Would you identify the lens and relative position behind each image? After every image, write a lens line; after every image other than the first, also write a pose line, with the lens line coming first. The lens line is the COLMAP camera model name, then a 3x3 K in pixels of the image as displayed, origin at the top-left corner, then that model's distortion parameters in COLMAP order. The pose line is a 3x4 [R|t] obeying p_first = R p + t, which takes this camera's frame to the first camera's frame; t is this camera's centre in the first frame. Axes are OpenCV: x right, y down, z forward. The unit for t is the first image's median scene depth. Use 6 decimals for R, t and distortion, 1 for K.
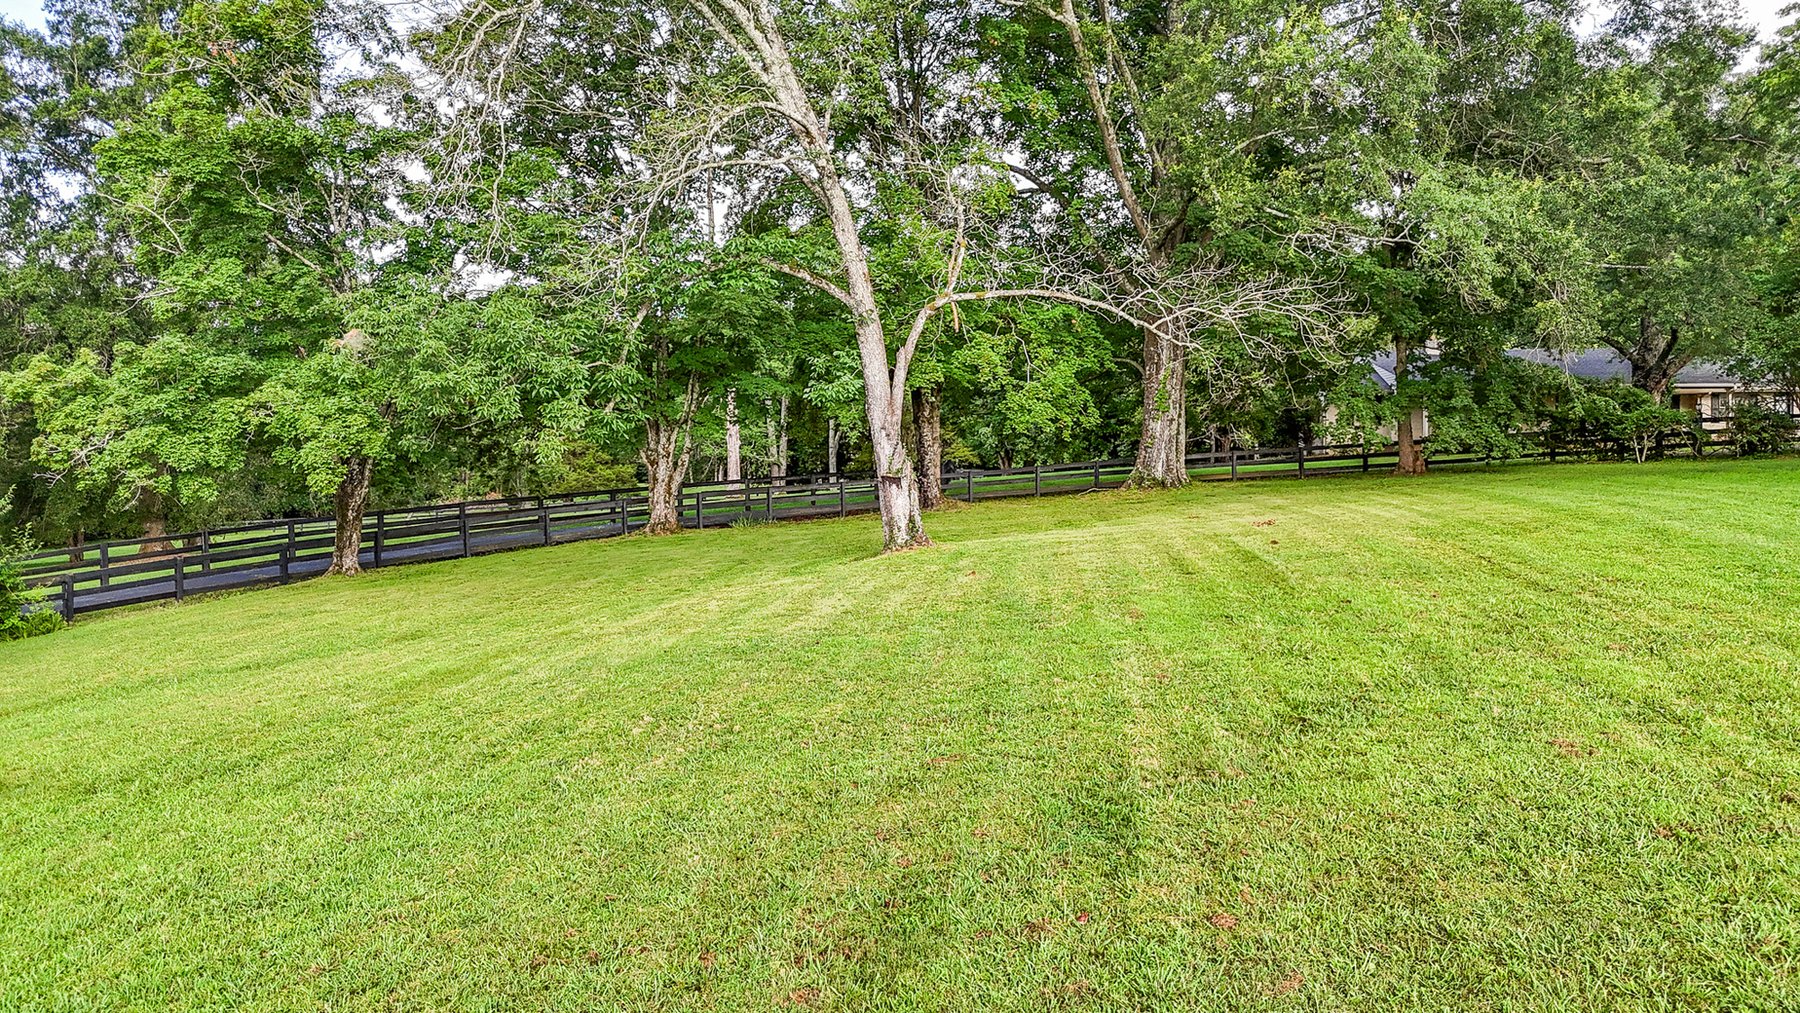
lens RADIAL K [[1348.4, 0, 902.4], [0, 1348.4, 516.6], [0, 0, 1]] dist [0.045562, -0.038248]
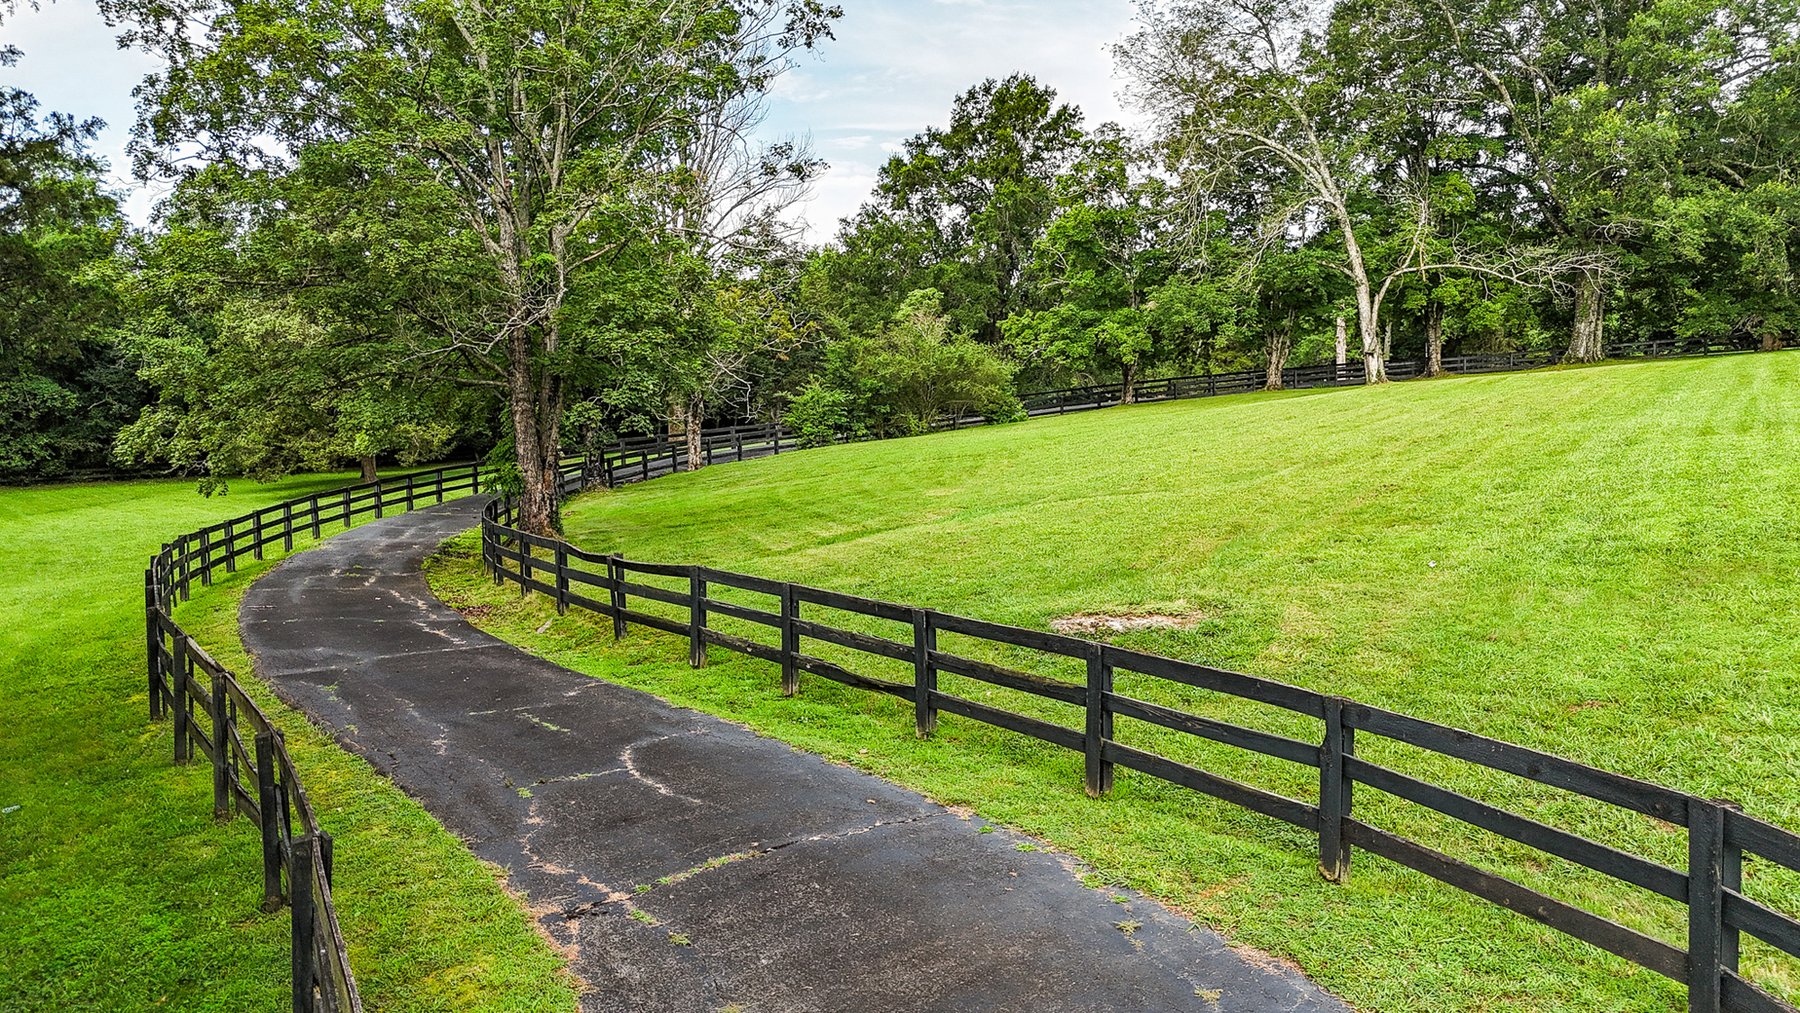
lens RADIAL K [[1348.4, 0, 894.3], [0, 1348.4, 514.9], [0, 0, 1]] dist [0.045562, -0.038248]
pose [[0.889747, 0.030599, -0.455427, 0.317704], [-0.005012, 0.998345, 0.057283, 0.113611], [0.456427, -0.048685, 0.888428, -1.370109]]
